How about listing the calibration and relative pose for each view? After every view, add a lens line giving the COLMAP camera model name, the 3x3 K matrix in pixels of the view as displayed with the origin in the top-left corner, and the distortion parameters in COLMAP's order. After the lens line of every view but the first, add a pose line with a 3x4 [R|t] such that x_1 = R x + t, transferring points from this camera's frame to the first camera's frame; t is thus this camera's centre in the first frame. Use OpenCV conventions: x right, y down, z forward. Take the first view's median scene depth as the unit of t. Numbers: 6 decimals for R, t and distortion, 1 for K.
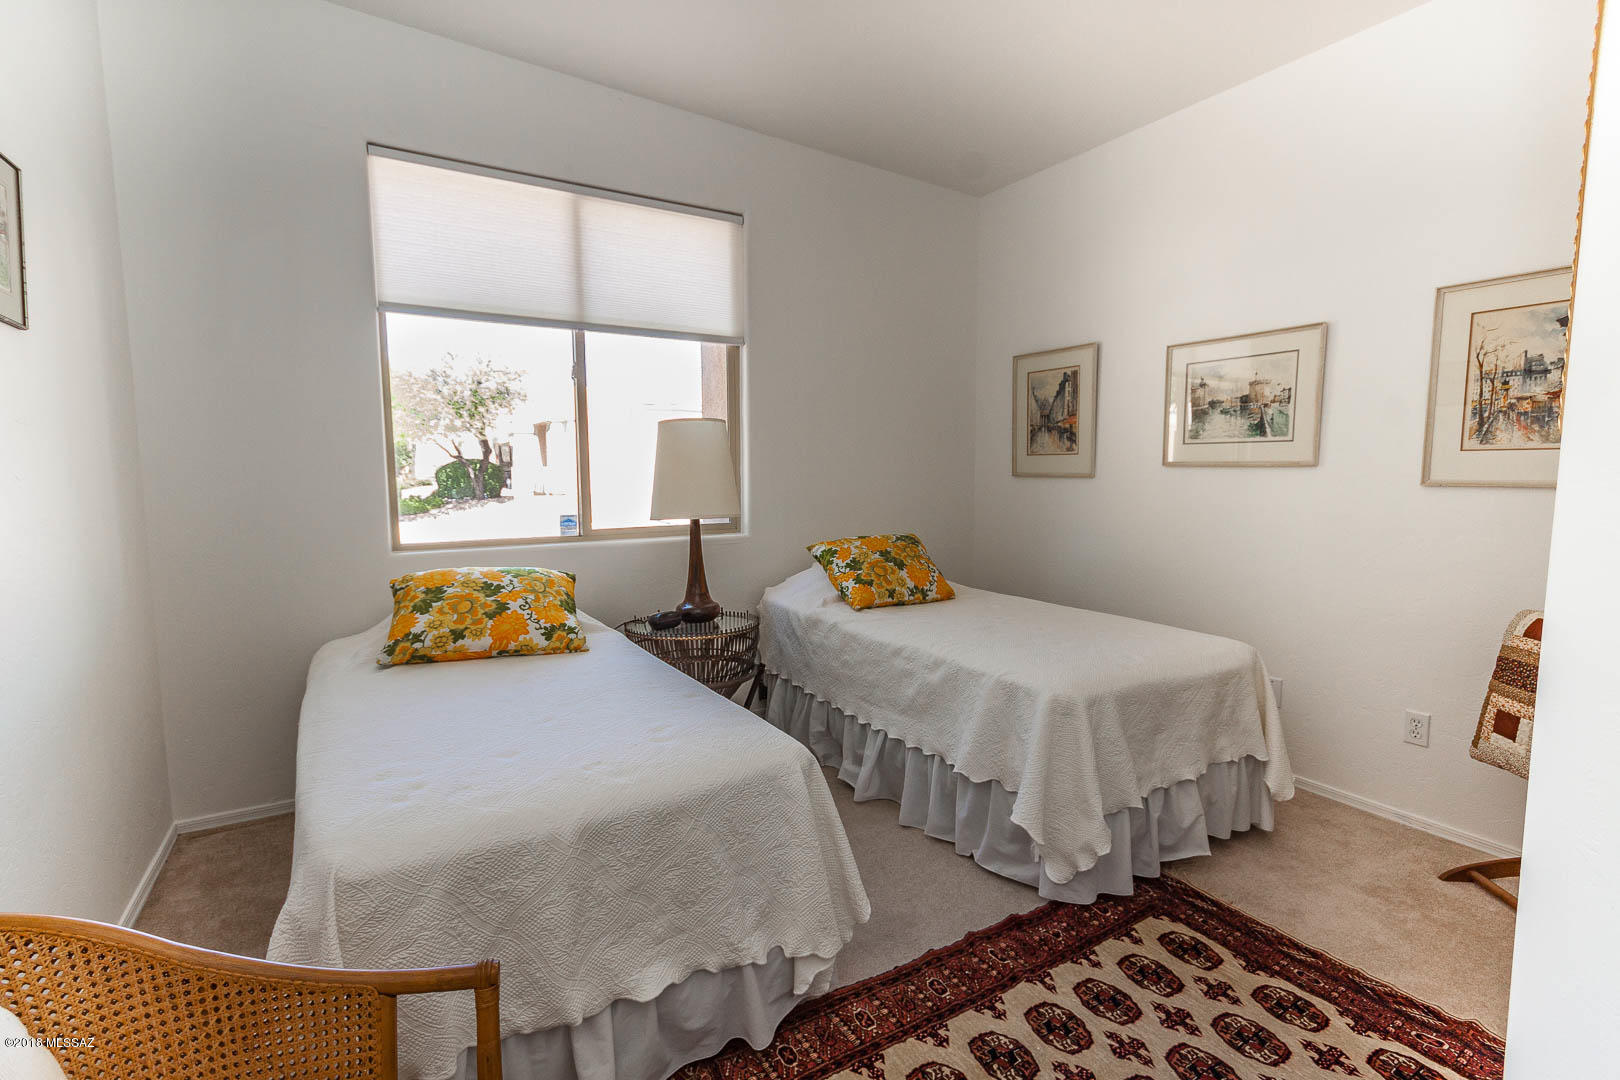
lens RADIAL K [[744.6, 0, 805.5], [0, 744.6, 538.1], [0, 0, 1]] dist [0.004747, -0.000213]
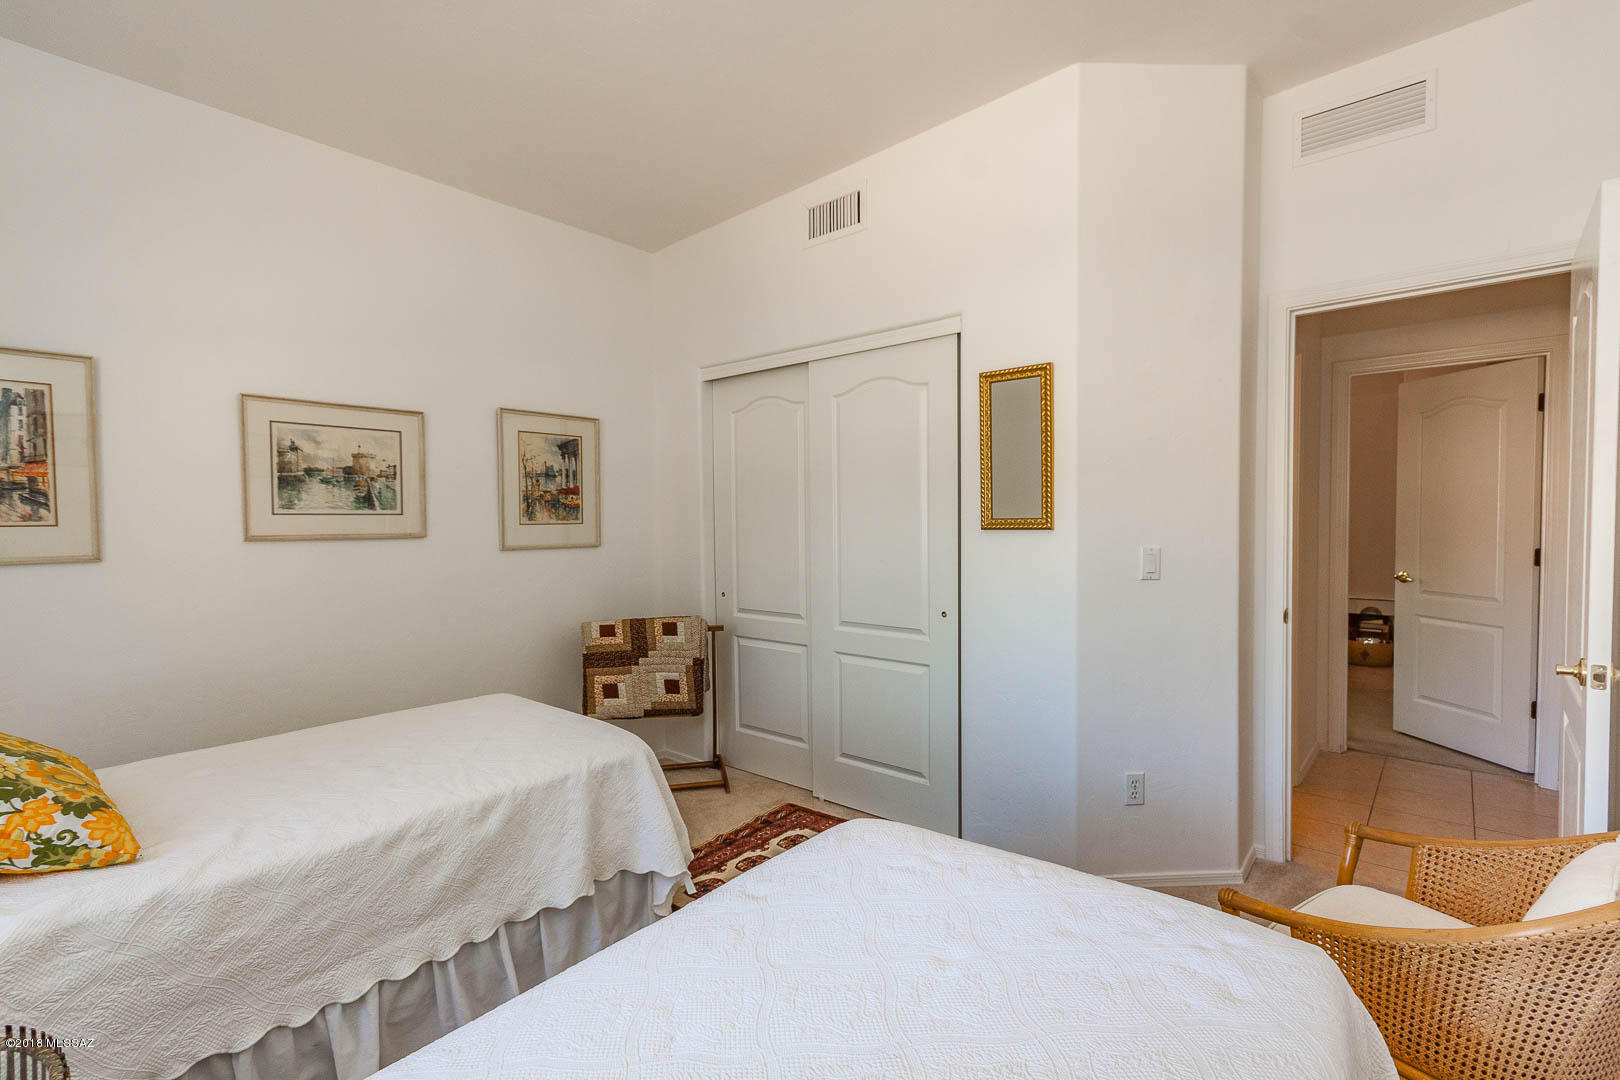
lens RADIAL K [[744.6, 0, 805.0], [0, 744.6, 542.7], [0, 0, 1]] dist [0.004747, -0.000213]
pose [[-0.317512, -0.023951, 0.947952, -0.549153], [0.099817, 0.993283, 0.058530, -0.094256], [-0.942986, 0.113206, -0.312988, 0.787833]]
